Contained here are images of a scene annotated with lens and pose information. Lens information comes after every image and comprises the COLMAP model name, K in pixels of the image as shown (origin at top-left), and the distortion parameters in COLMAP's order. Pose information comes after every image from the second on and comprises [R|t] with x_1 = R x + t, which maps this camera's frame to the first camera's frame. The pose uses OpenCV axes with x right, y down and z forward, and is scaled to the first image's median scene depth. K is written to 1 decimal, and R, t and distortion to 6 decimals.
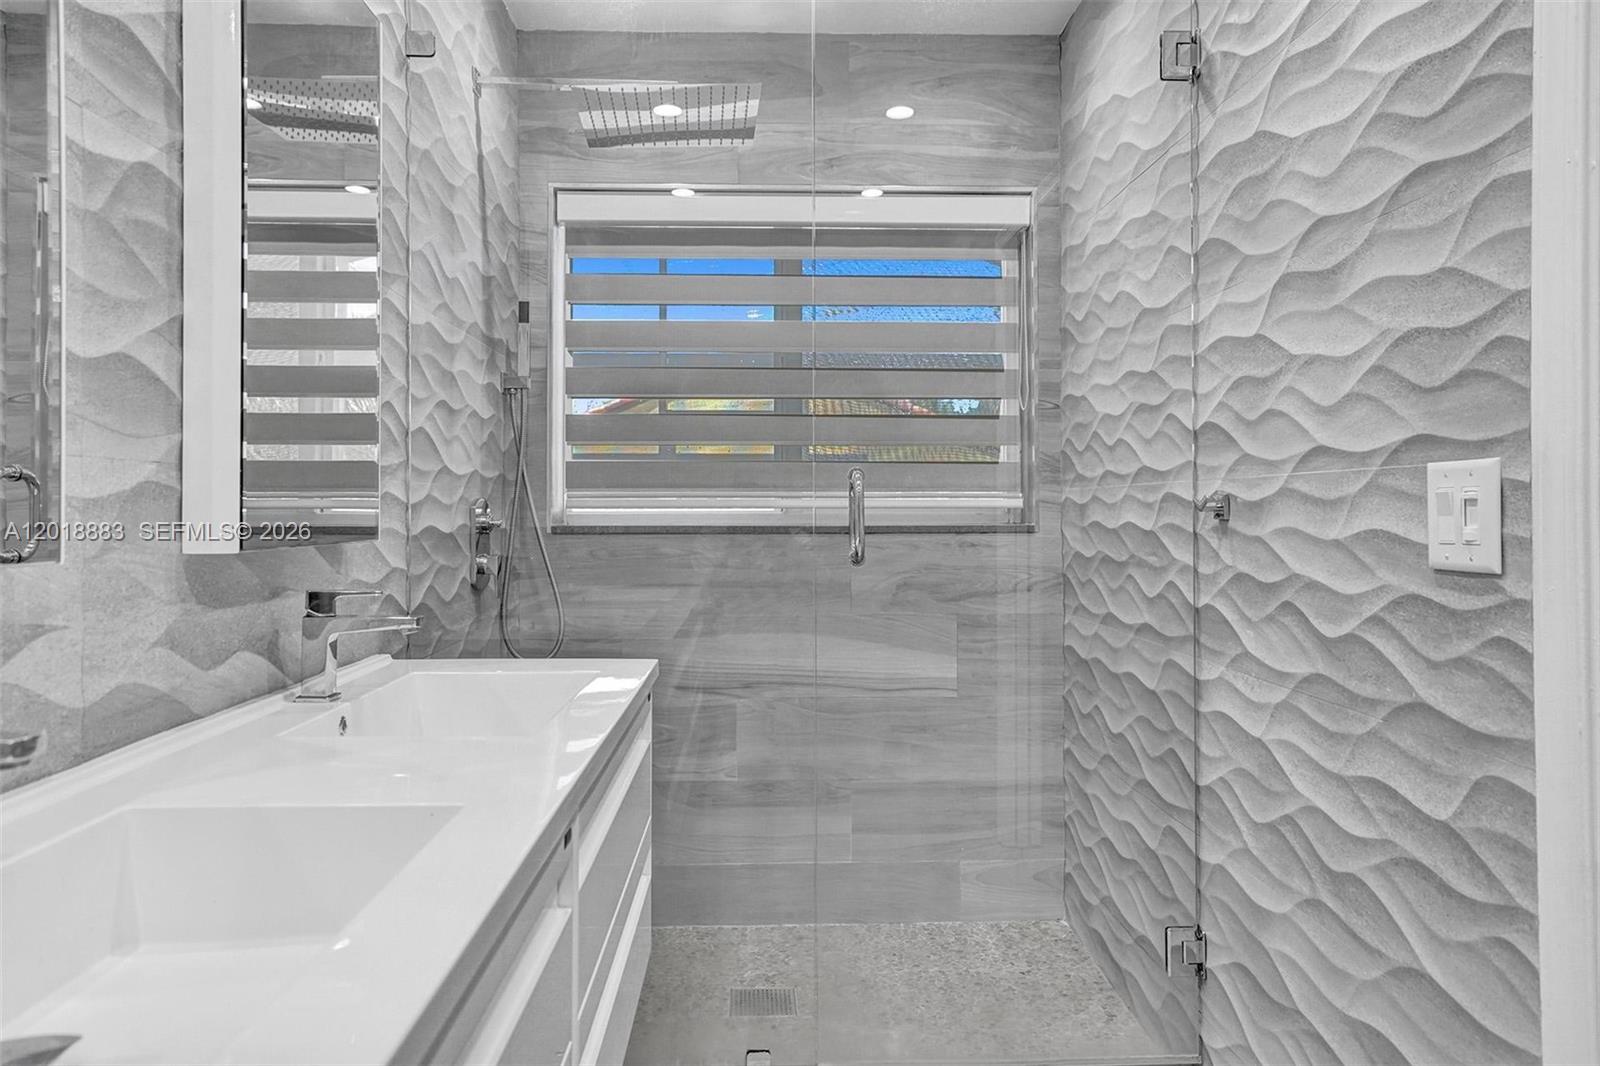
lens RADIAL K [[1130.8, 0, 800.0], [0, 1130.8, 497.4], [0, 0, 1]] dist [0.012564, 0.023731]
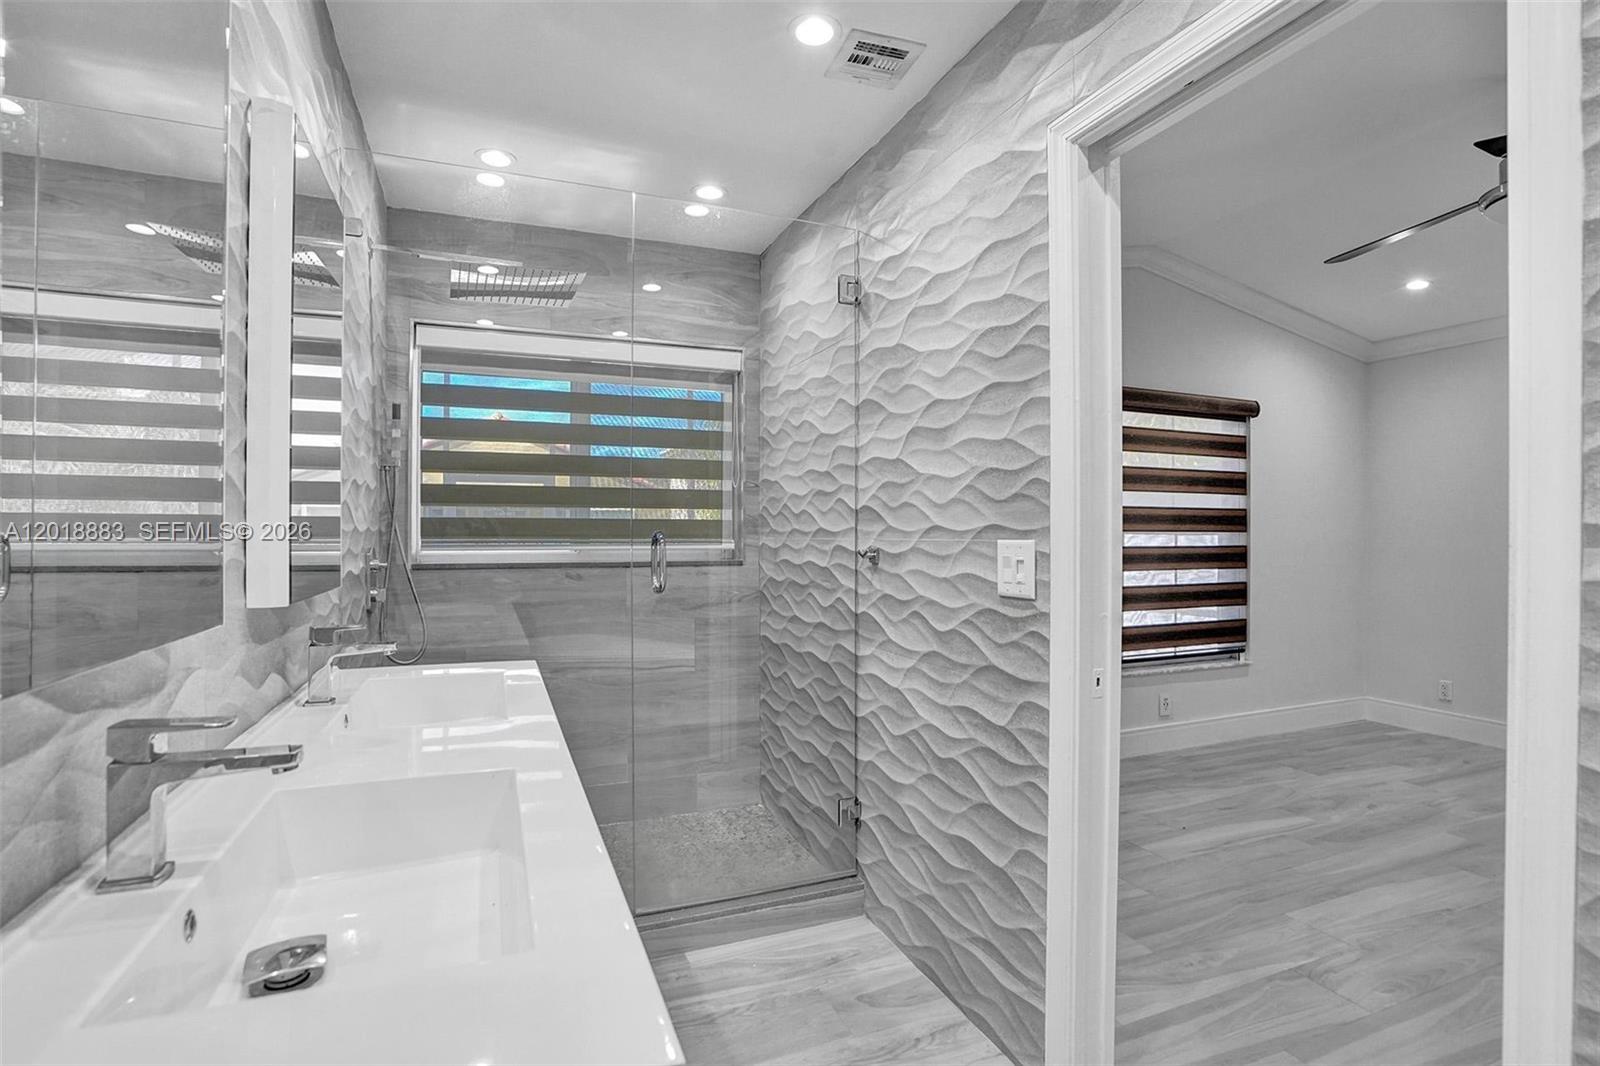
lens RADIAL K [[770.8, 0, 798.3], [0, 770.8, 536.5], [0, 0, 1]] dist [-0.048413, 0.013811]
pose [[0.940811, 0.002031, 0.338927, -0.127479], [-0.005911, 0.999928, 0.010414, -0.030569], [-0.338881, -0.011801, 0.940755, -0.061677]]
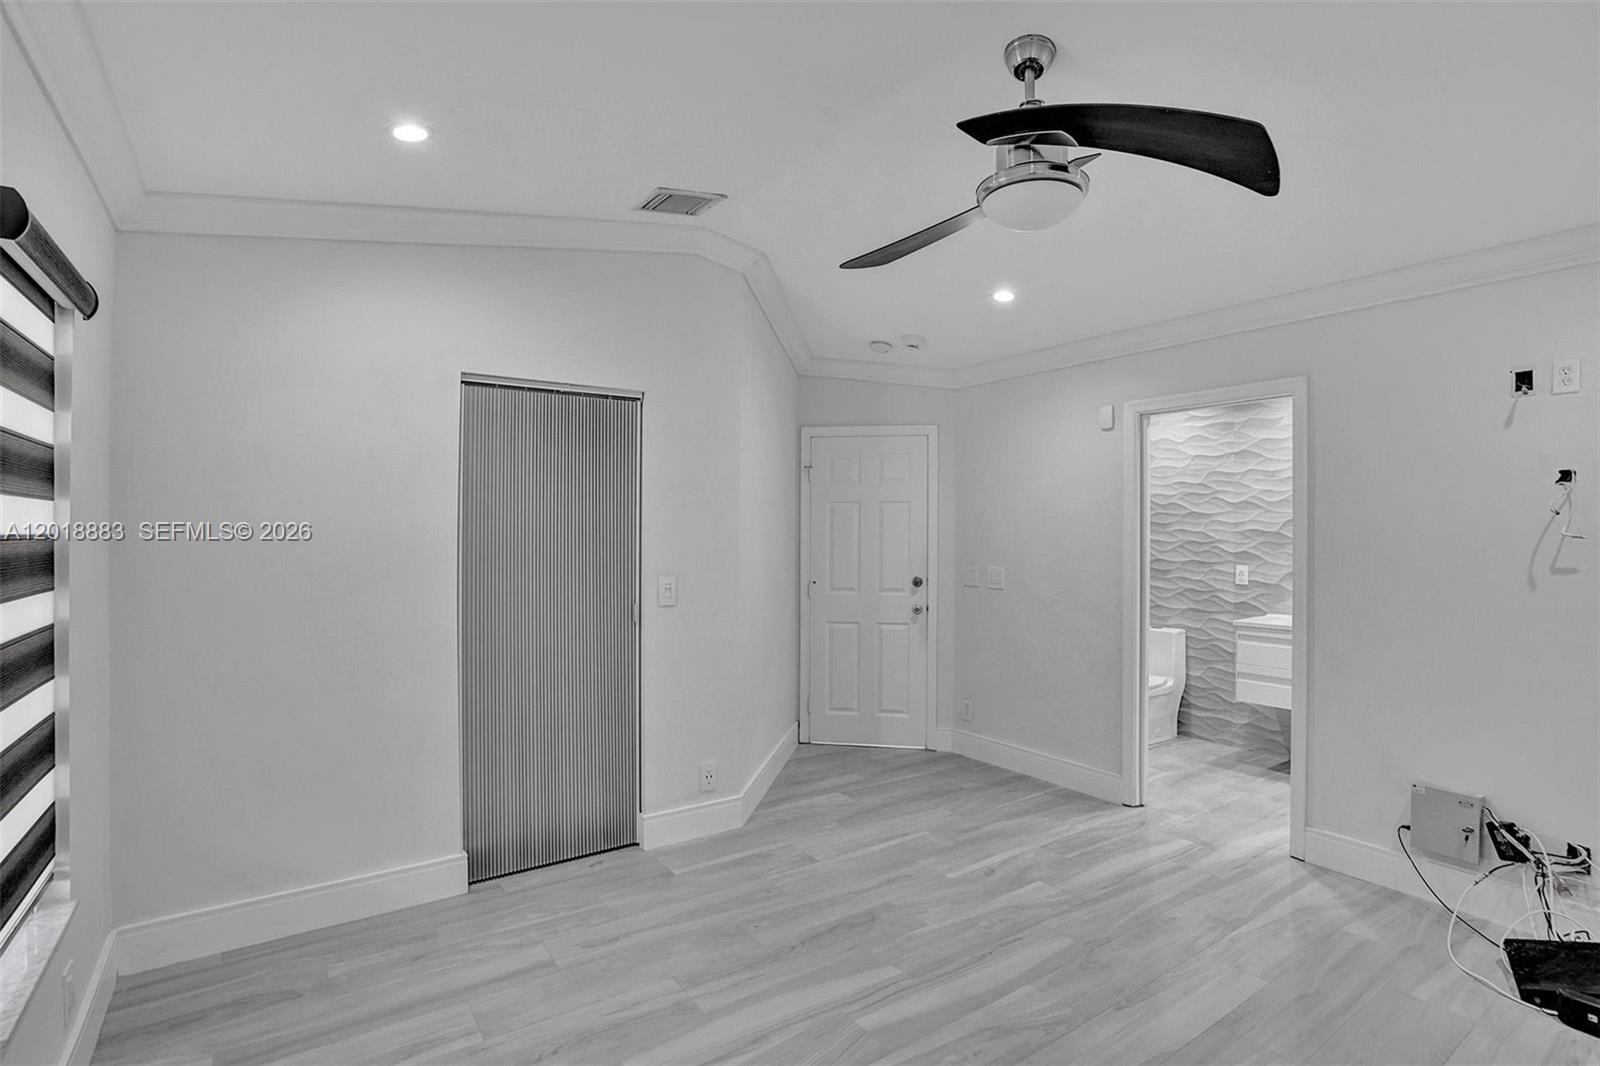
lens RADIAL K [[770.8, 0, 800.1], [0, 770.8, 530.5], [0, 0, 1]] dist [-0.048413, 0.013811]
pose [[-0.841837, -0.008069, -0.539672, 2.132318], [-0.003635, 0.999950, -0.009281, -0.108739], [0.539720, -0.005852, -0.841824, 1.308833]]
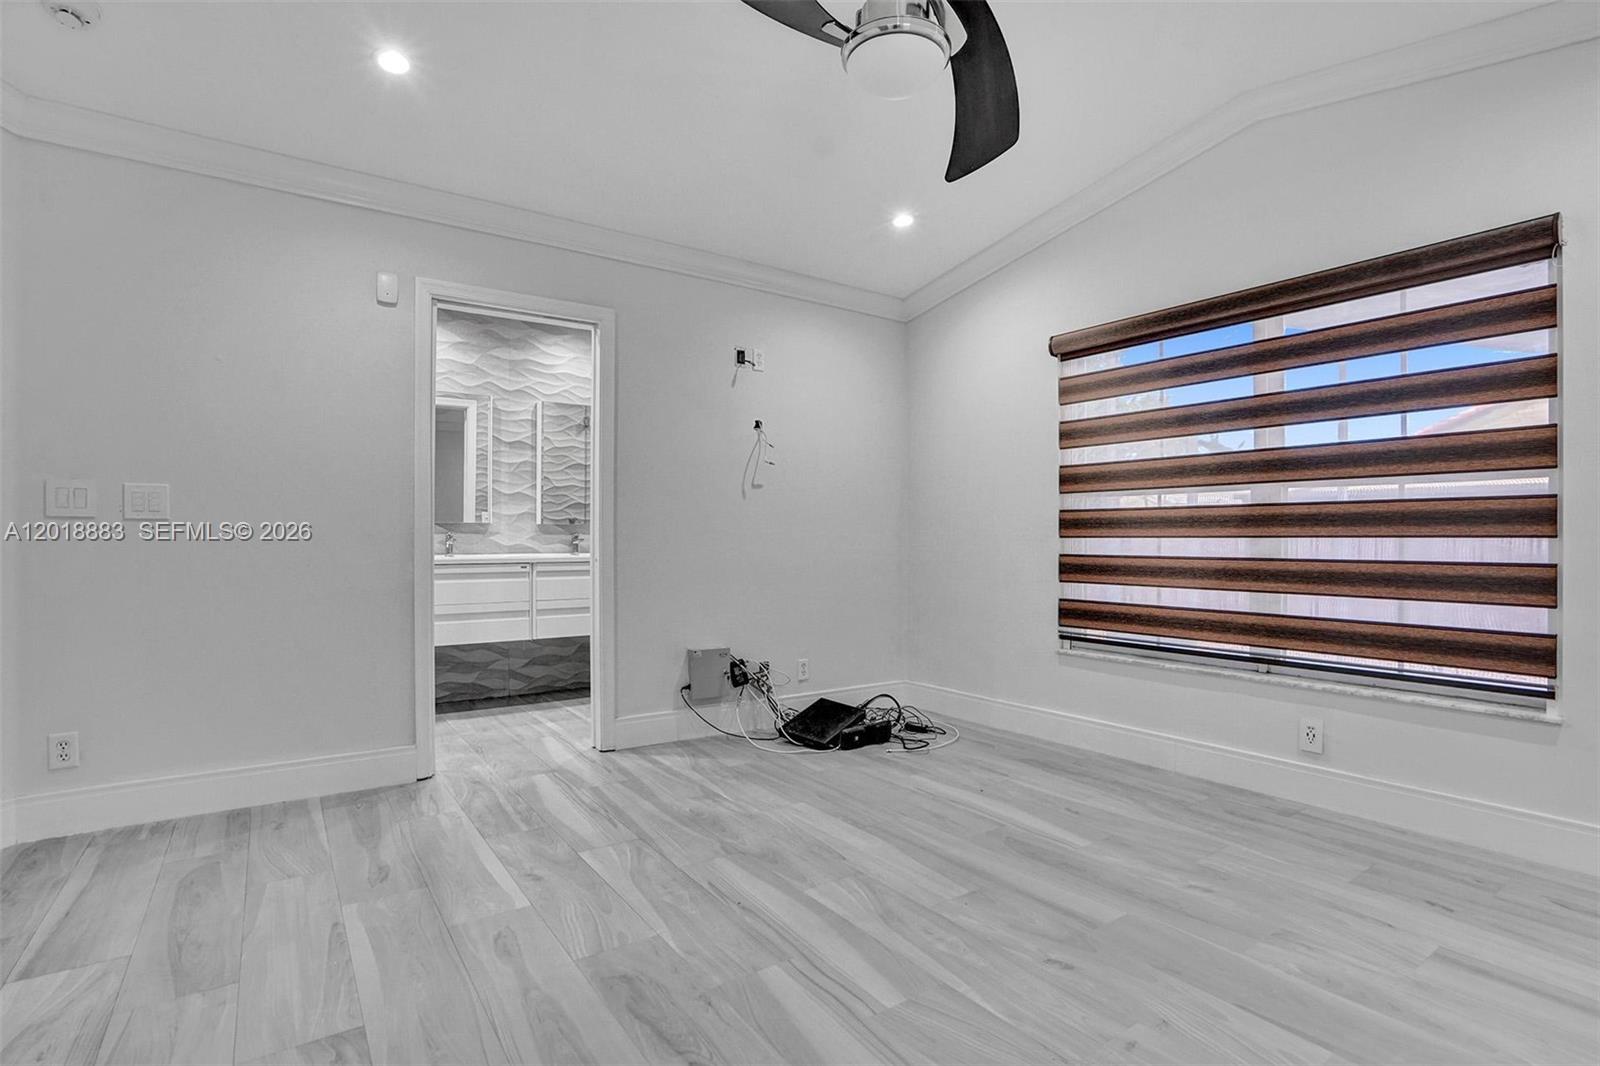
lens RADIAL K [[770.8, 0, 795.8], [0, 770.8, 540.2], [0, 0, 1]] dist [-0.048413, 0.013811]
pose [[0.535762, 0.001739, -0.844367, 2.105016], [0.004969, 0.999974, 0.005212, 0.067844], [0.844355, -0.006988, 0.535739, 0.001485]]
